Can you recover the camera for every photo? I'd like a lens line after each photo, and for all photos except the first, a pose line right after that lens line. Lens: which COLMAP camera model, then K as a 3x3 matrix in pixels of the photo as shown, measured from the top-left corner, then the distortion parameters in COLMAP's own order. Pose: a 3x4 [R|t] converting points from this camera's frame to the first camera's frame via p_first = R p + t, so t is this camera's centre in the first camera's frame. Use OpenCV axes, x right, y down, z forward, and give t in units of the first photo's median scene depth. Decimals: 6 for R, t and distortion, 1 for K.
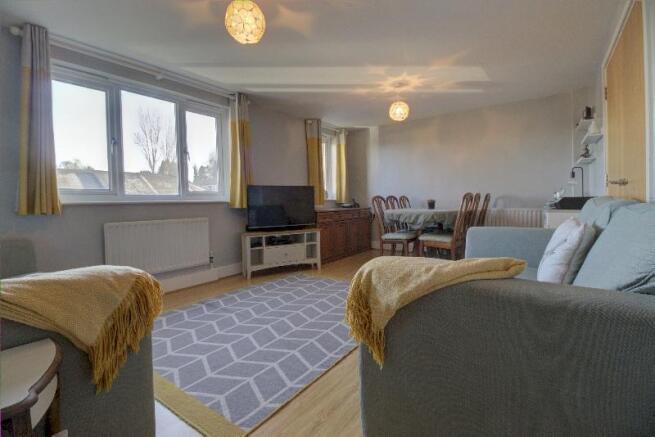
lens RADIAL K [[301.6, 0, 326.4], [0, 301.6, 210.2], [0, 0, 1]] dist [-0.028252, -0.000173]
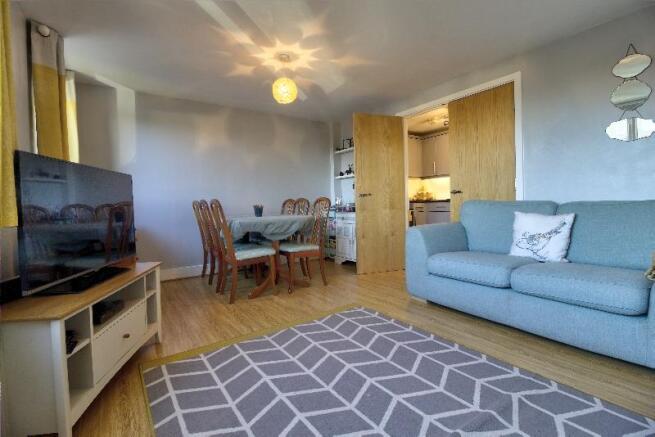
lens RADIAL K [[296.0, 0, 334.4], [0, 296.0, 211.9], [0, 0, 1]] dist [-0.038503, -0.000249]
pose [[0.303543, -0.010138, 0.952764, -0.429609], [0.038850, 0.999244, -0.001745, -0.008272], [-0.952025, 0.037545, 0.303707, 0.630175]]
